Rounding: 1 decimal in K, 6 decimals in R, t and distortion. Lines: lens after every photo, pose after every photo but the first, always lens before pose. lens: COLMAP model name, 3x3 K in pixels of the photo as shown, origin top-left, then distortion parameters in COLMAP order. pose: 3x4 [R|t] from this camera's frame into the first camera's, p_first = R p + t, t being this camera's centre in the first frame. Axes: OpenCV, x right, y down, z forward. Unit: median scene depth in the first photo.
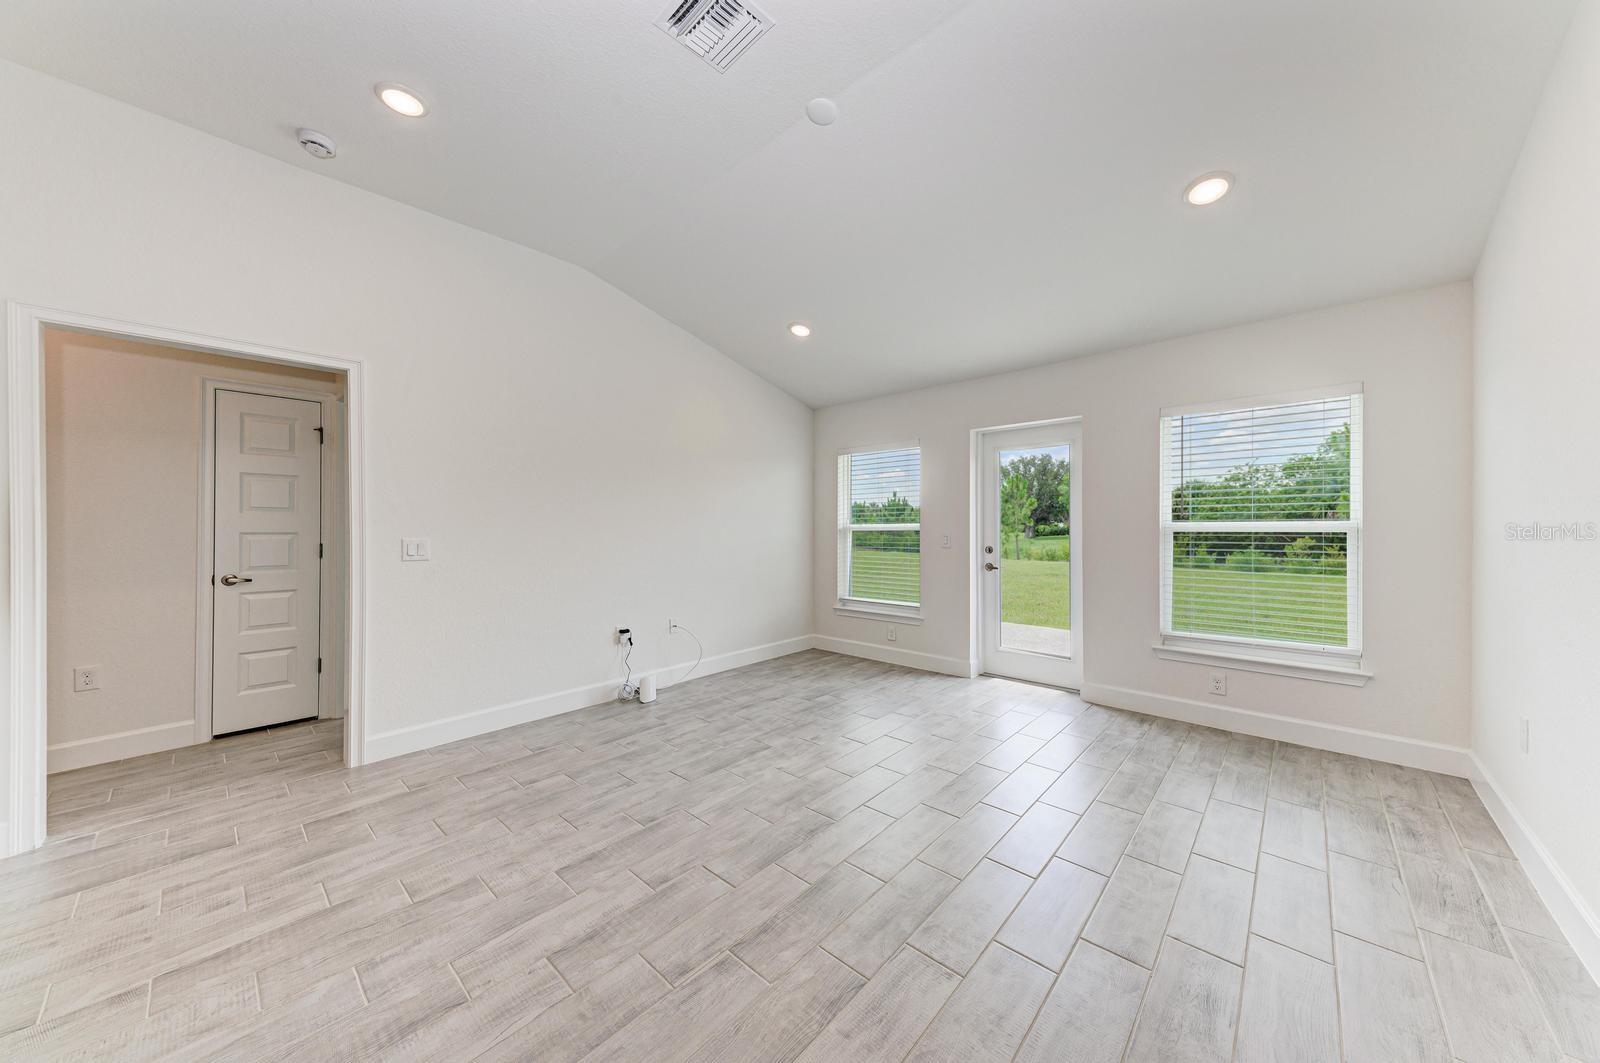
lens RADIAL K [[541.7, 0, 801.3], [0, 541.7, 530.4], [0, 0, 1]] dist [0.021877, -0.005446]
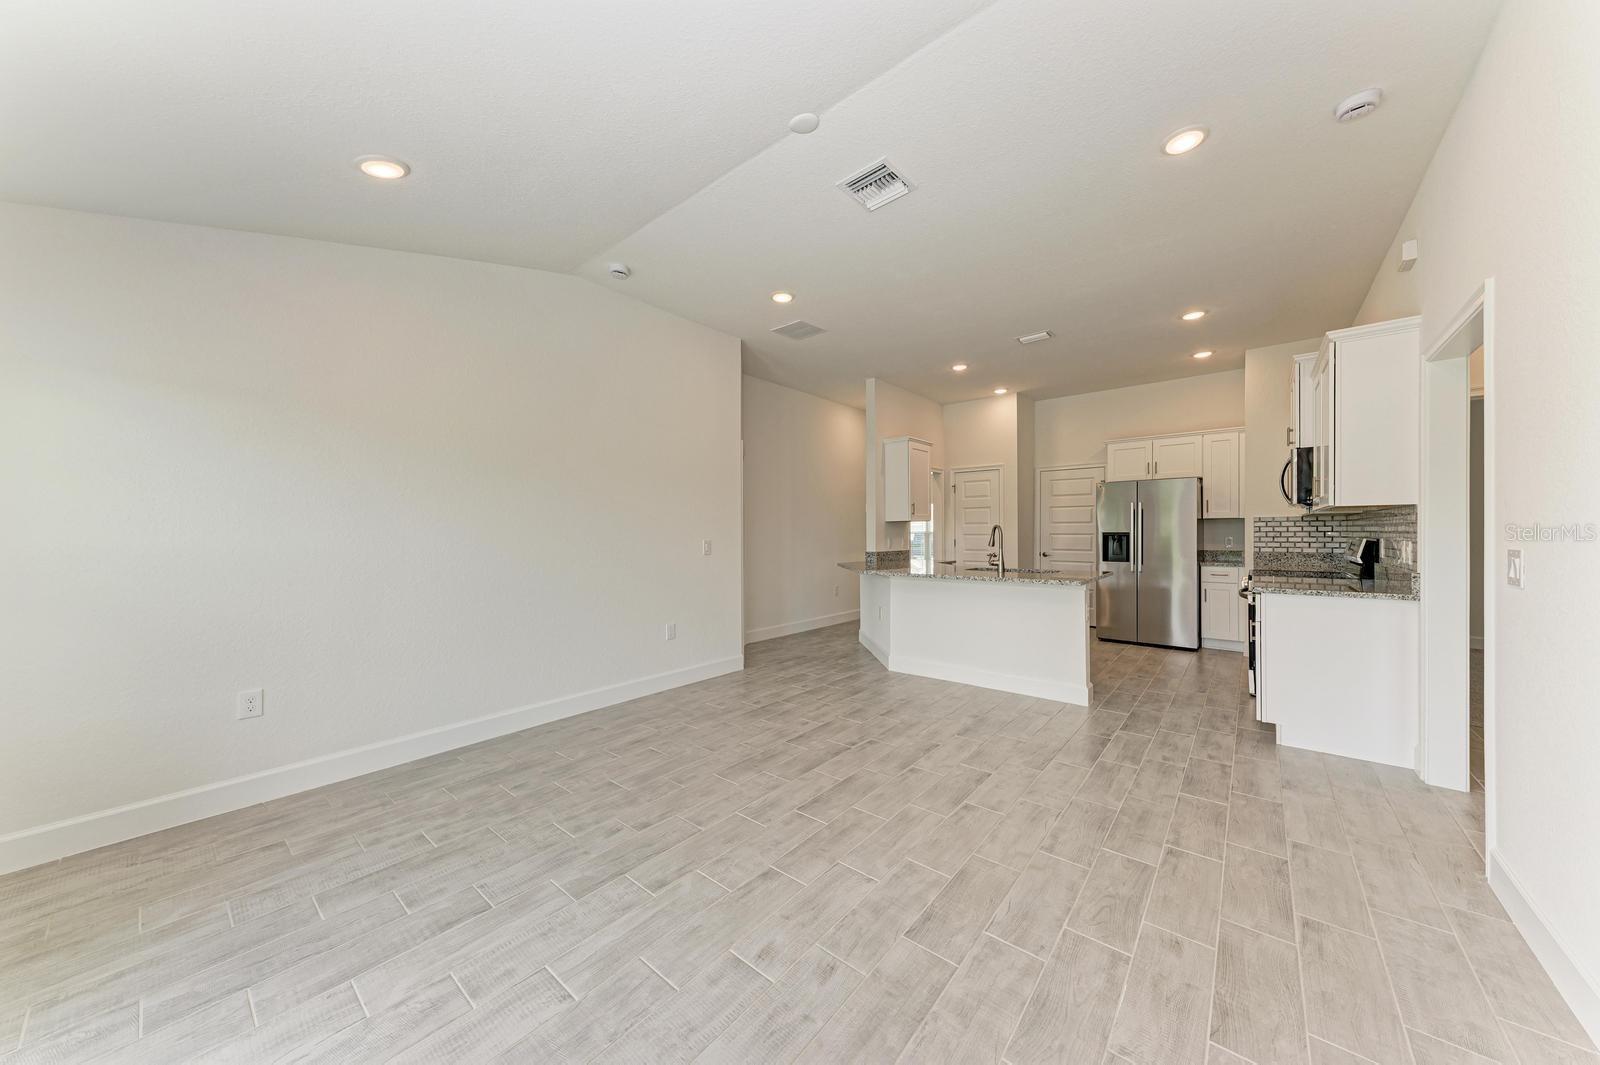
lens RADIAL K [[537.3, 0, 799.4], [0, 537.3, 534.0], [0, 0, 1]] dist [0.025377, -0.006022]
pose [[-0.999016, 0.010079, -0.043195, 0.064574], [0.009646, 0.999901, 0.010231, -0.014297], [0.043294, 0.009804, -0.999014, 1.403901]]
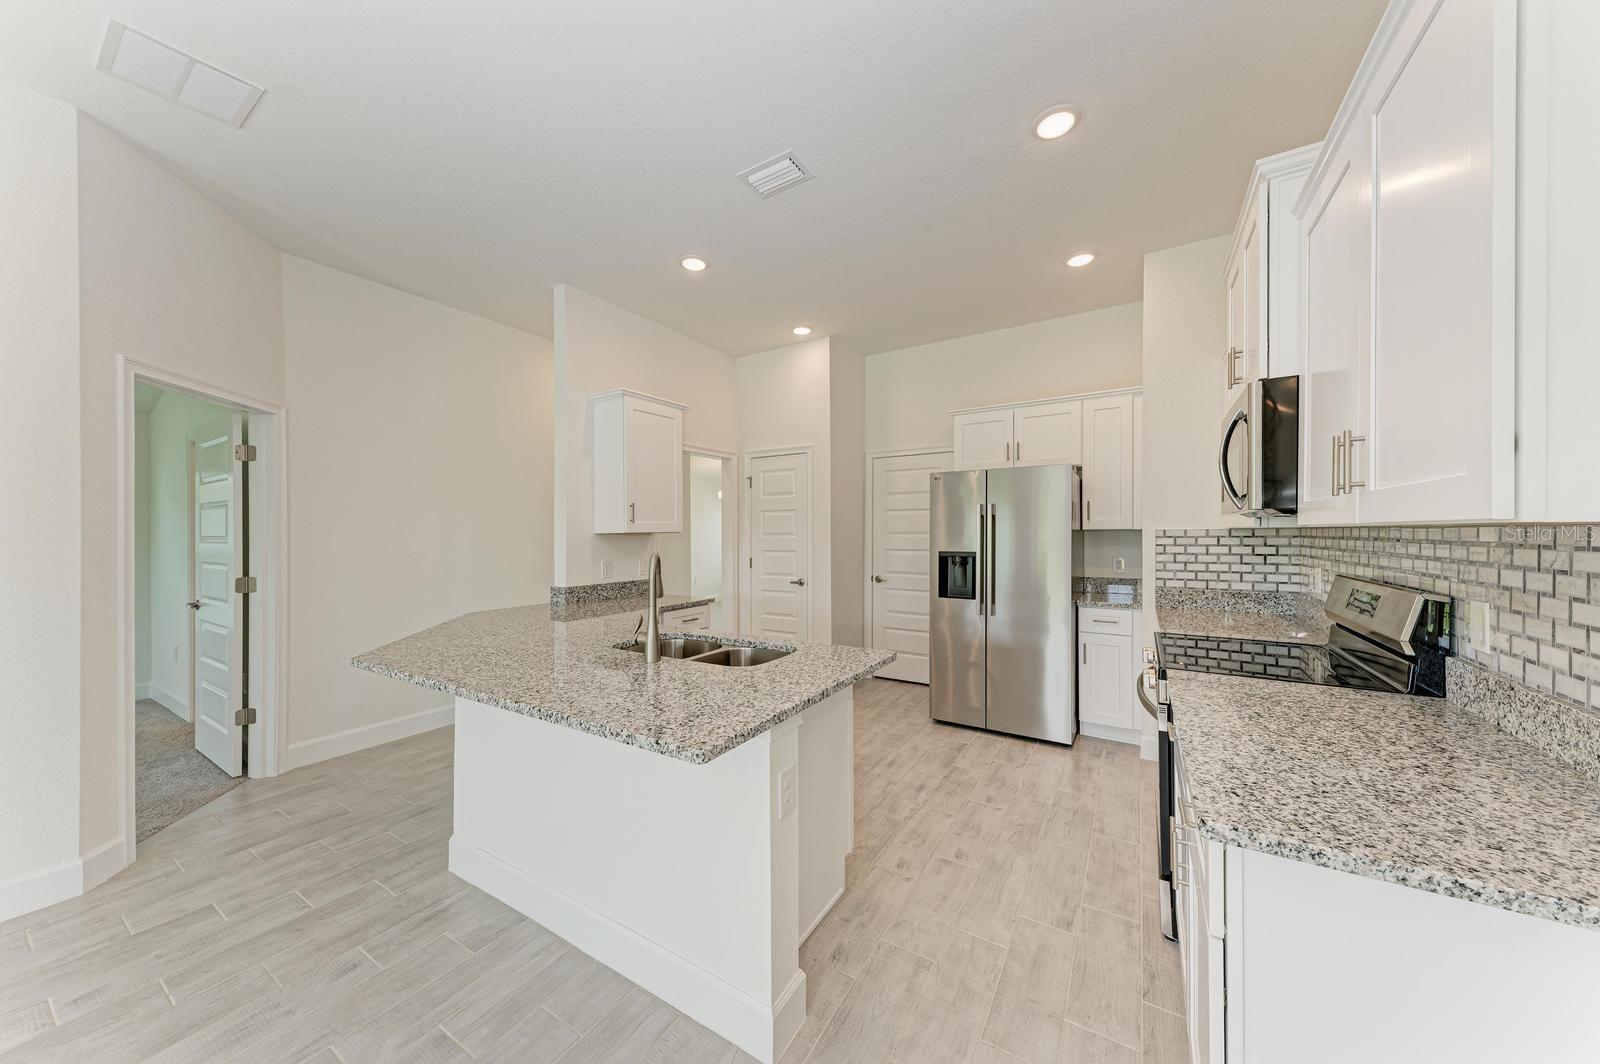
lens RADIAL K [[539.4, 0, 801.2], [0, 539.4, 535.5], [0, 0, 1]] dist [0.021543, -0.005233]
pose [[-0.983340, 0.011516, -0.181413, -0.545261], [0.009446, 0.999880, 0.012269, -0.041632], [0.181533, 0.010351, -0.983330, 0.694559]]
